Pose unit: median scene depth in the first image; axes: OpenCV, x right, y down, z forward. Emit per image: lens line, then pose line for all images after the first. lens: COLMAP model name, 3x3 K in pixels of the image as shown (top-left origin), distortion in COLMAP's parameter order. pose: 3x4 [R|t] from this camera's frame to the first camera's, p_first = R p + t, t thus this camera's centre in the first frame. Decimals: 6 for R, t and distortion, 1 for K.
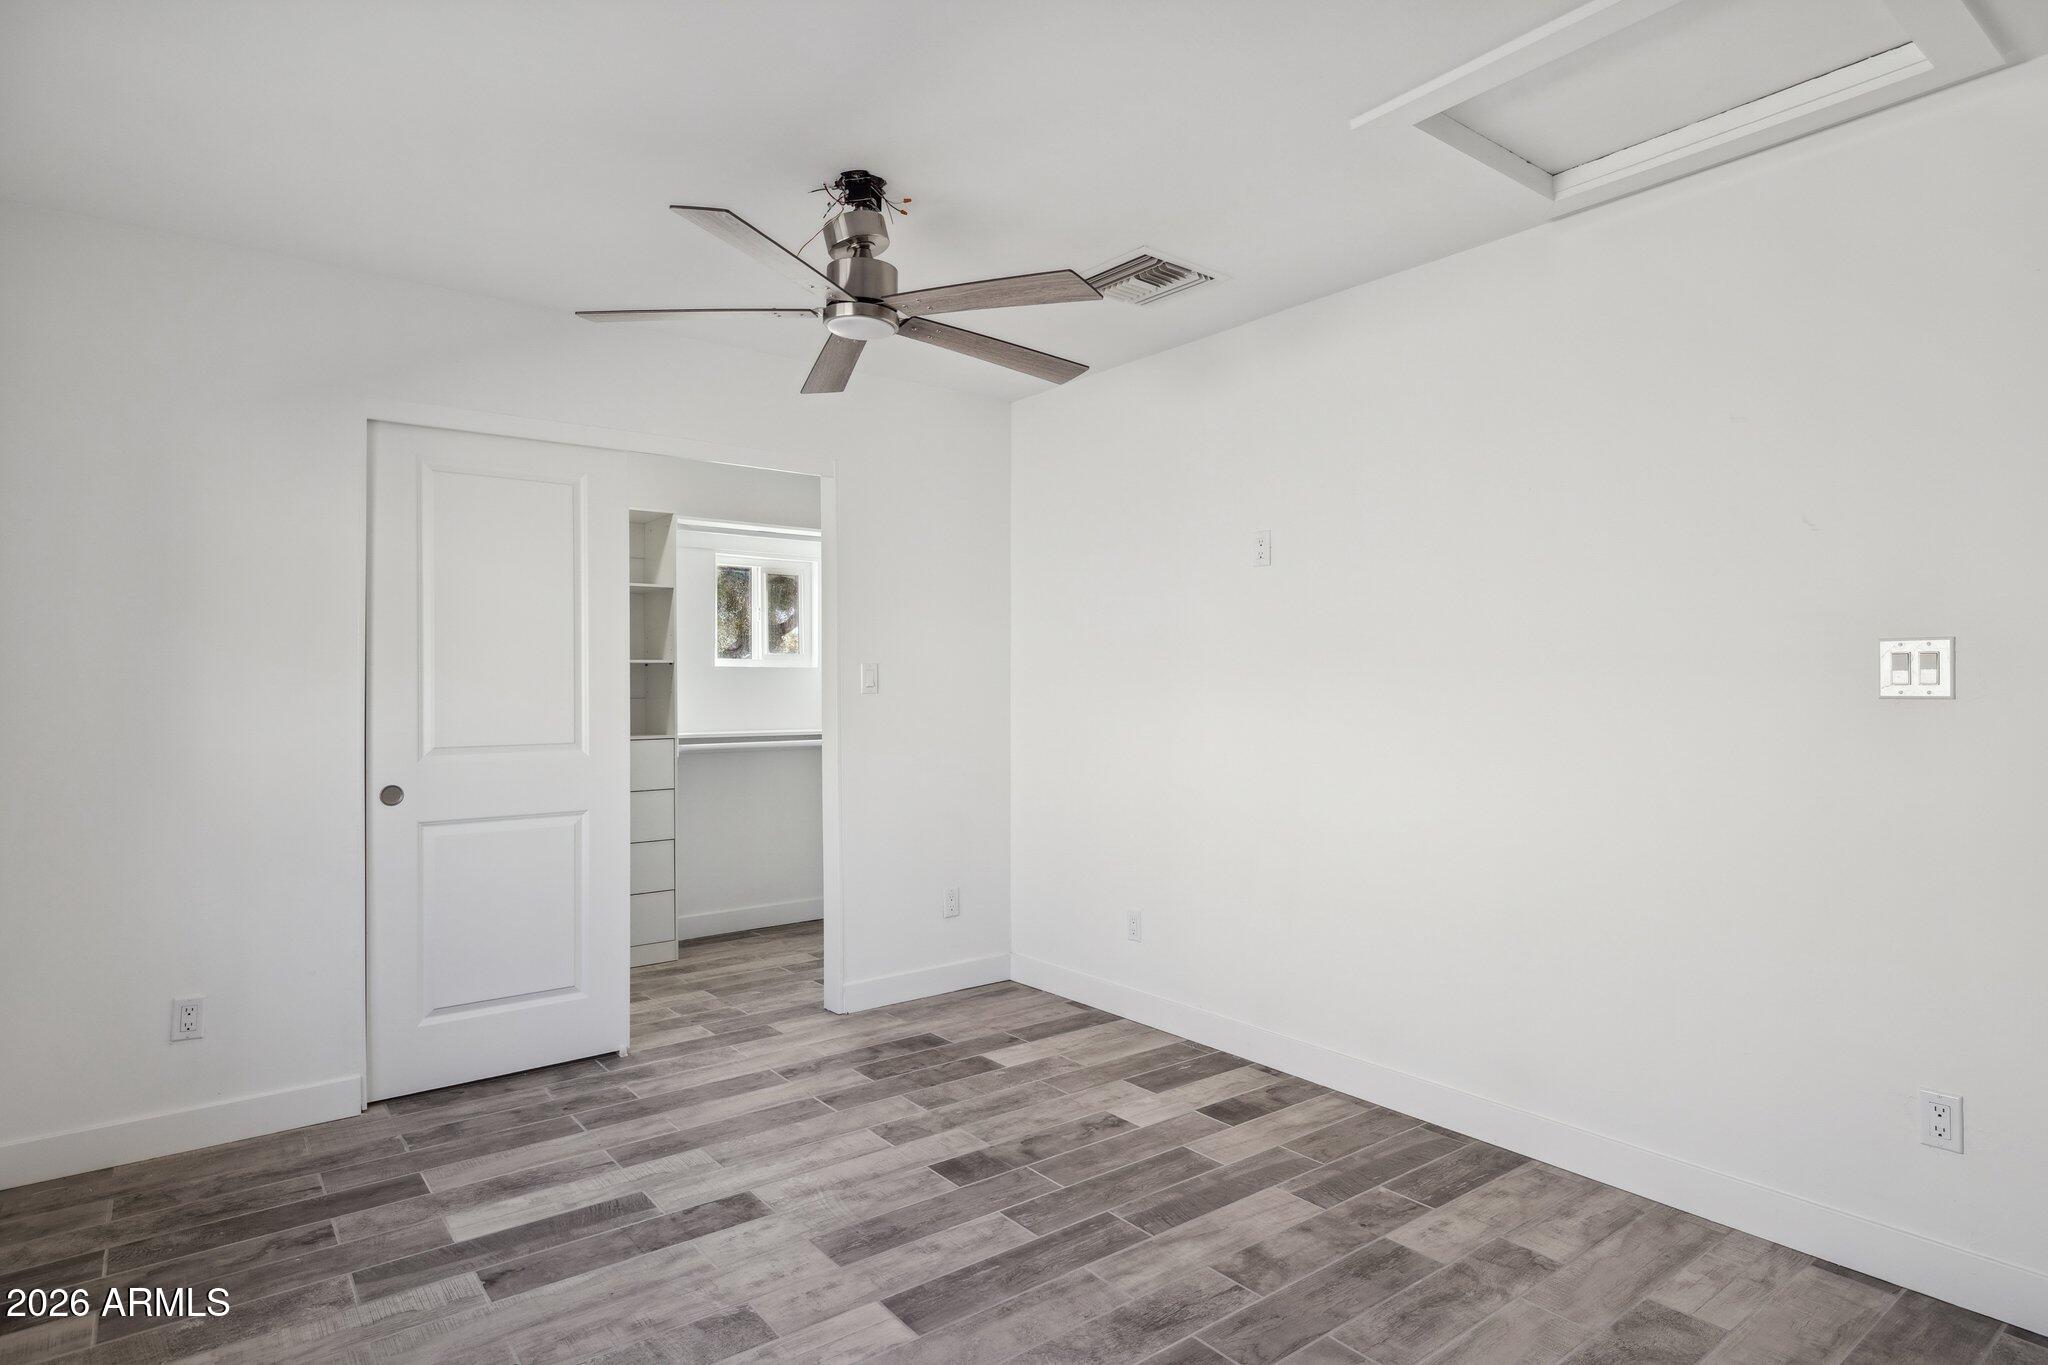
lens RADIAL K [[1108.5, 0, 1031.4], [0, 1108.5, 678.8], [0, 0, 1]] dist [-0.003743, -0.000610]
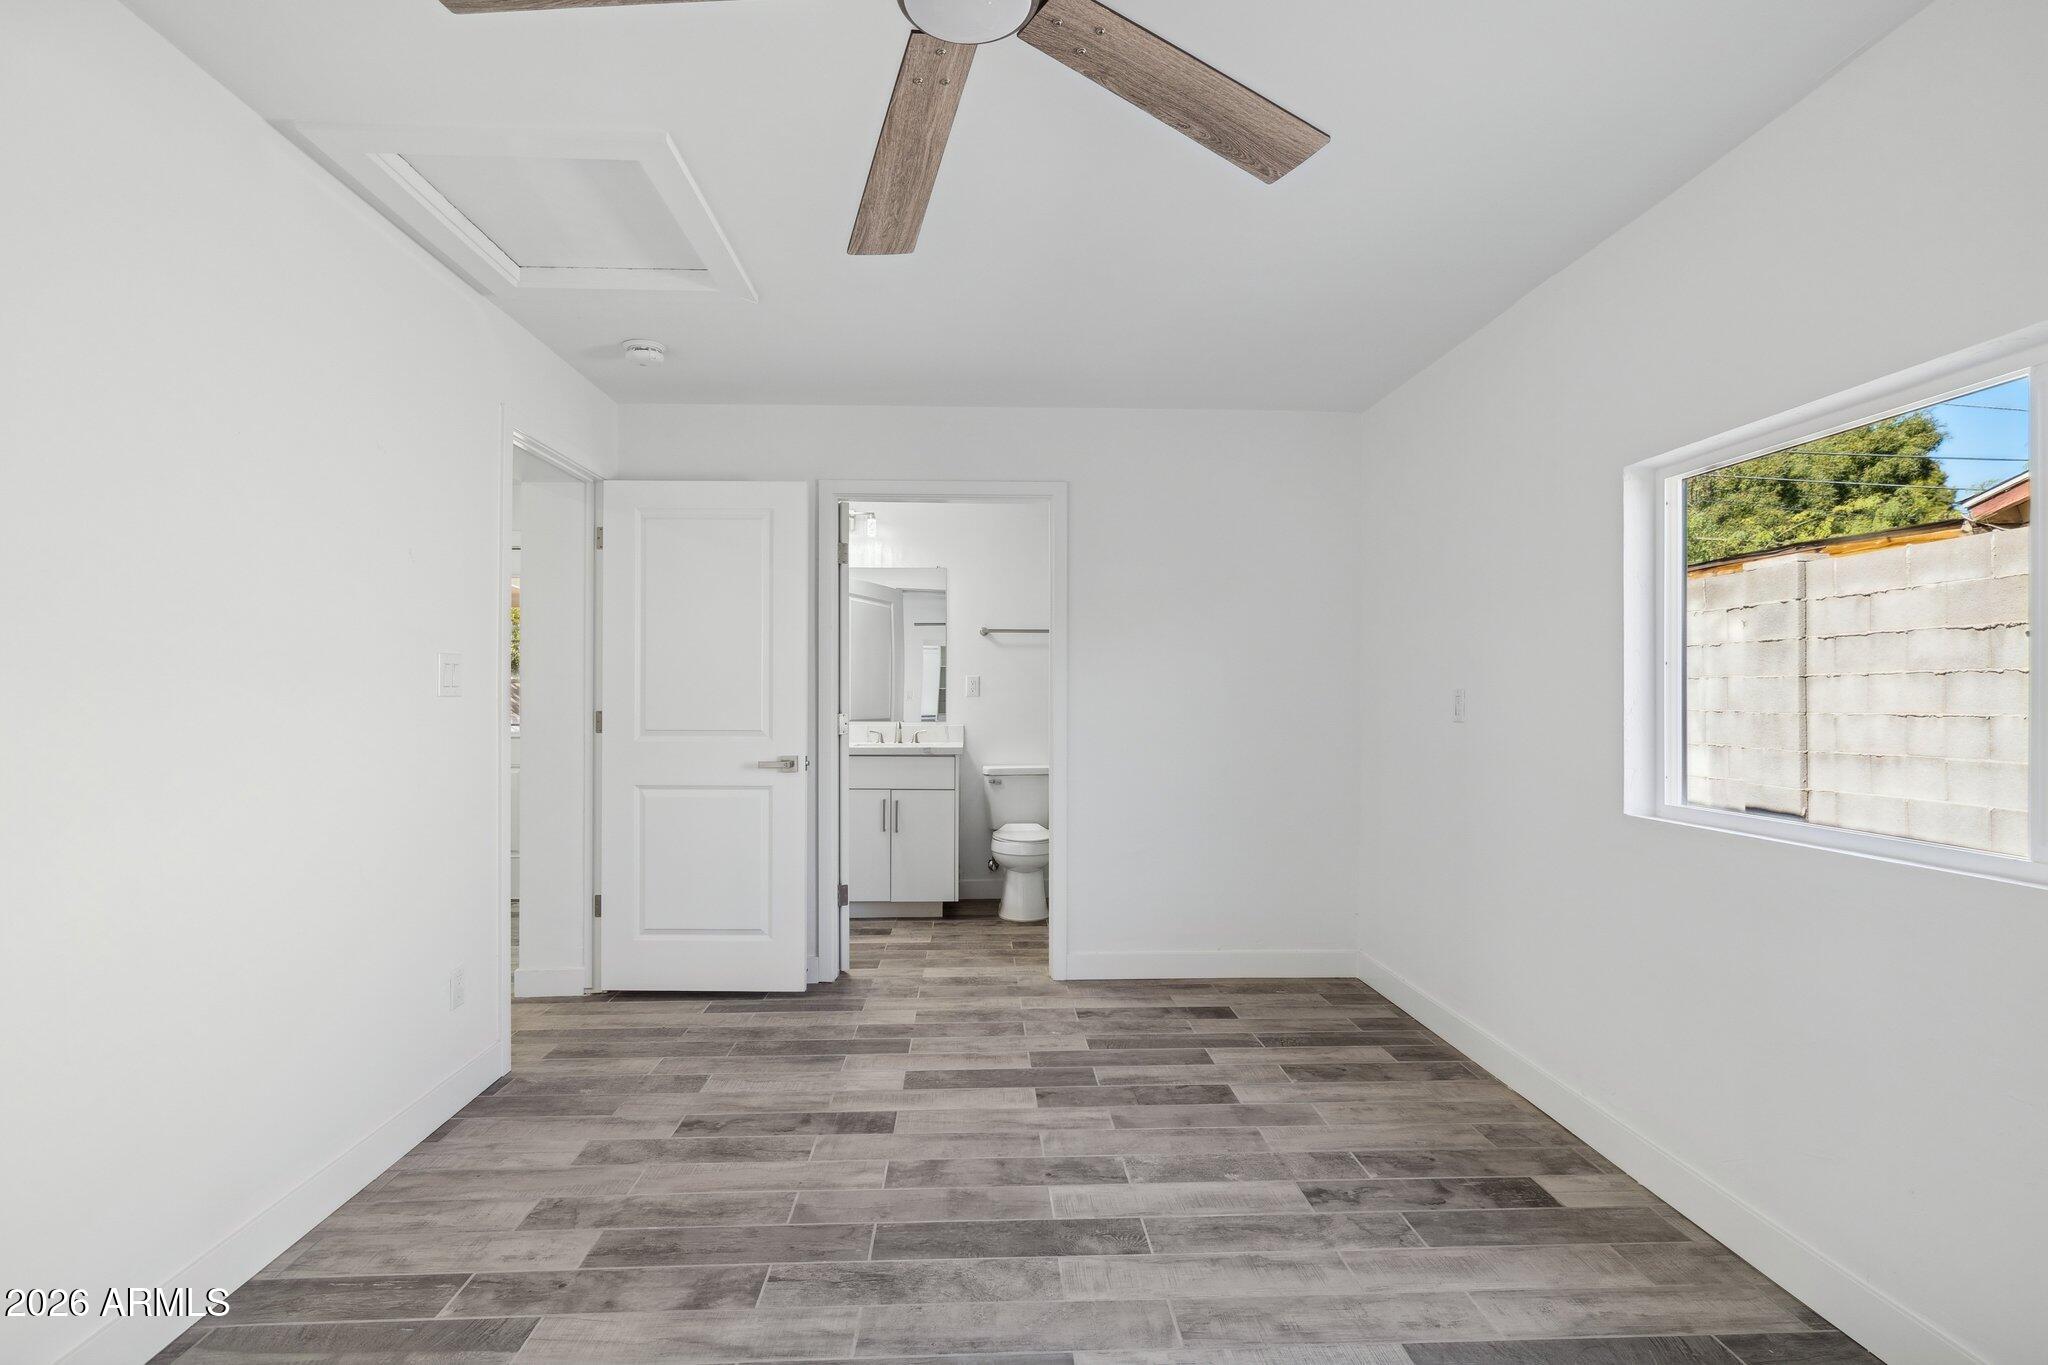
lens RADIAL K [[1004.5, 0, 1026.0], [0, 1004.5, 688.1], [0, 0, 1]] dist [-0.004473, -0.000578]
pose [[-0.820130, -0.000141, 0.572177, -0.403474], [-0.006182, 0.999944, -0.008614, 0.010355], [-0.572143, -0.010602, -0.820085, 1.234576]]
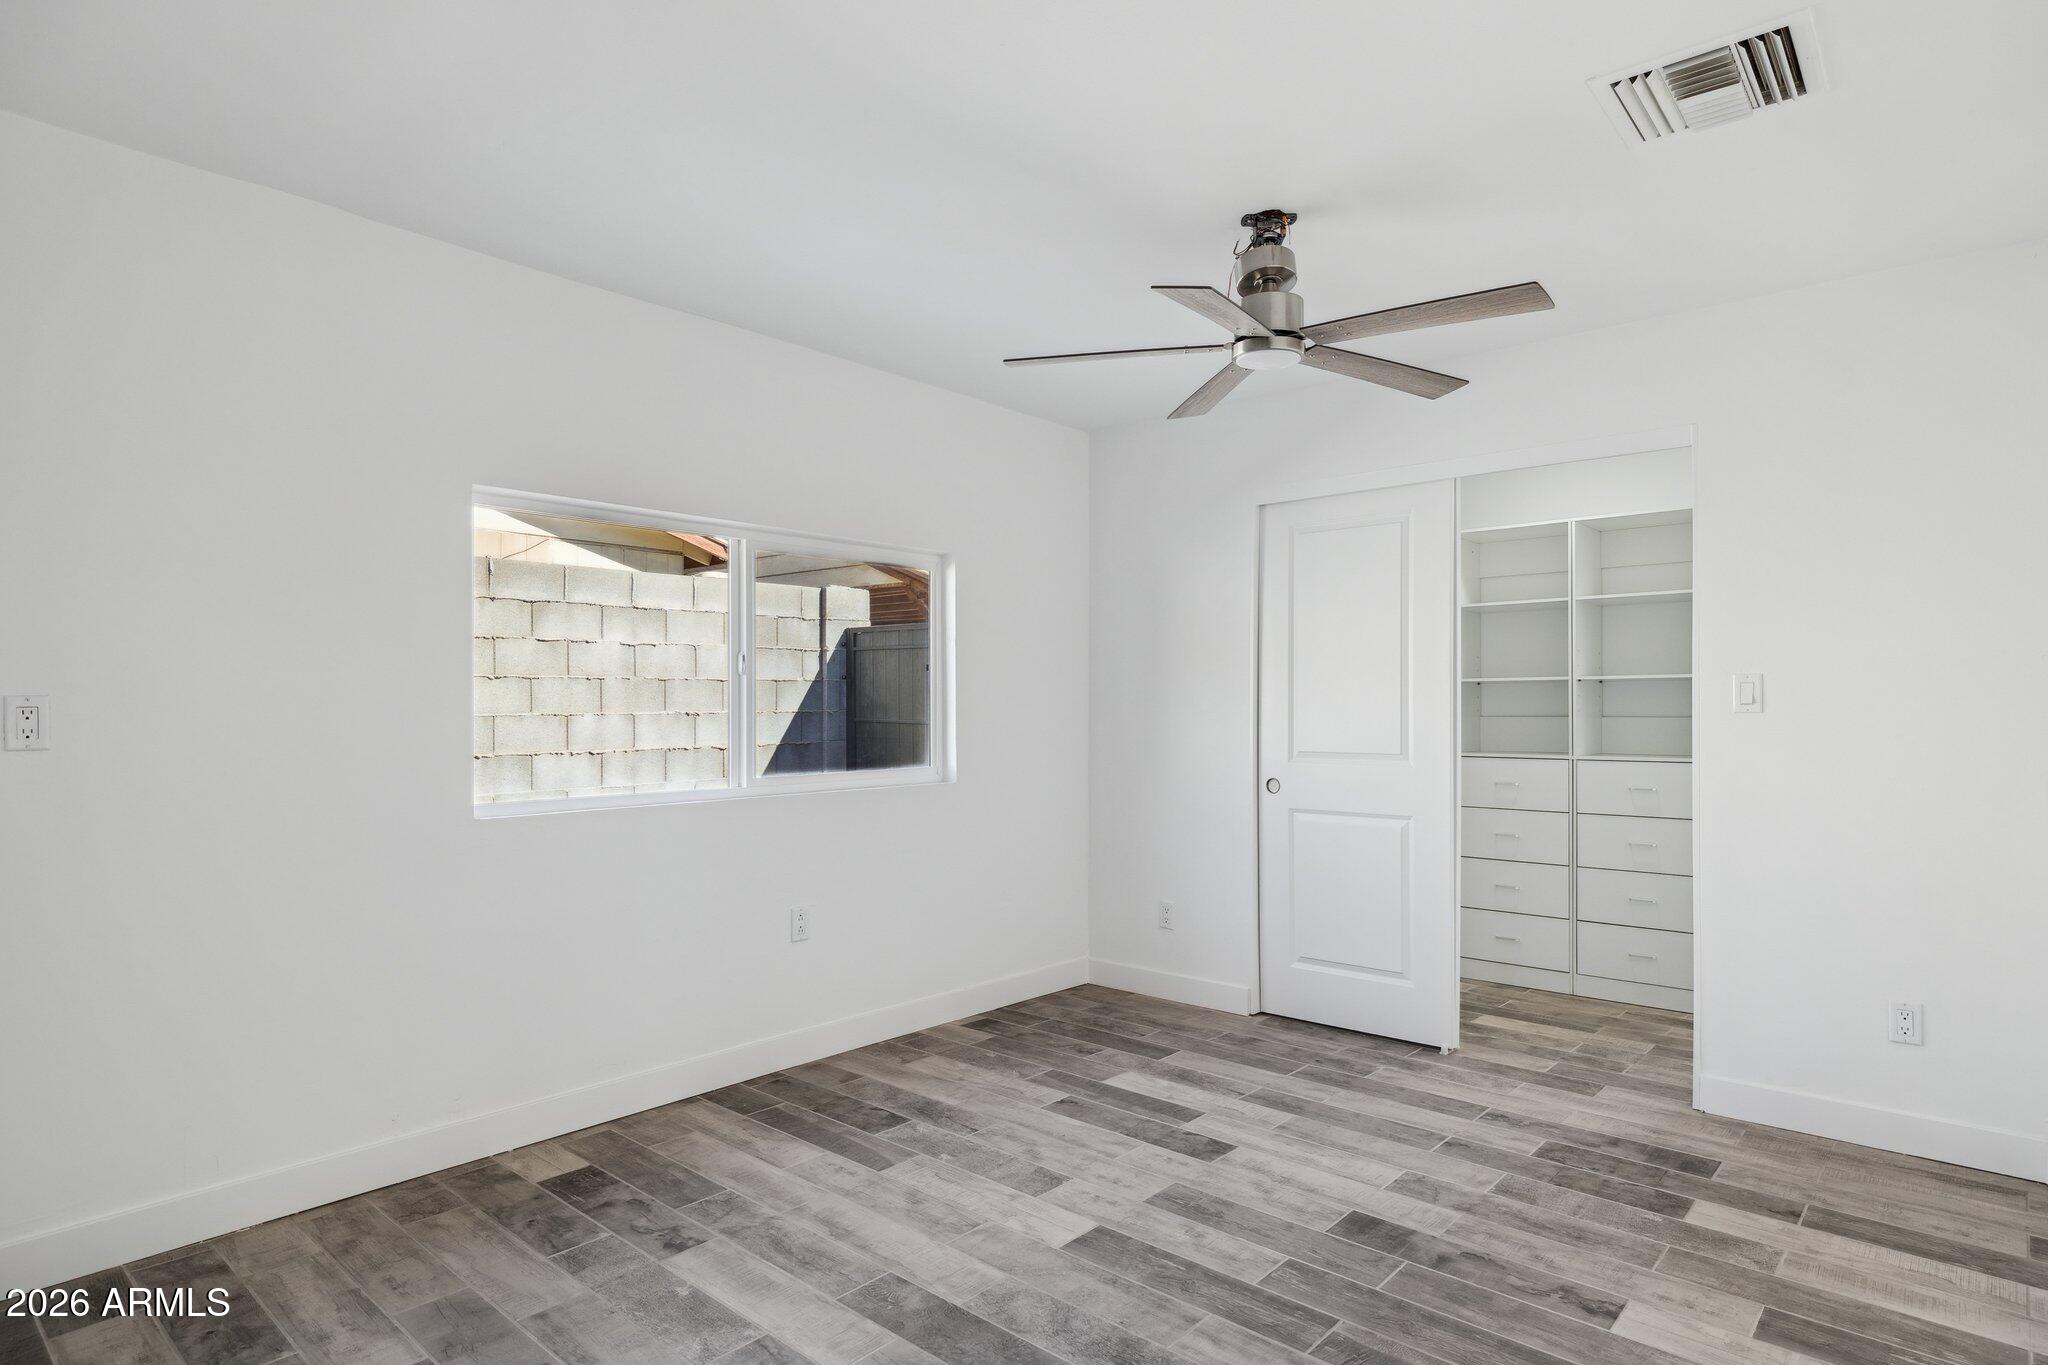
lens RADIAL K [[1108.5, 0, 1040.5], [0, 1108.5, 694.4], [0, 0, 1]] dist [-0.003743, -0.000610]
pose [[0.187597, -0.006295, -0.982226, 0.750925], [0.003635, 0.999977, -0.005715, 0.003591], [0.982239, -0.002499, 0.187616, 0.533856]]
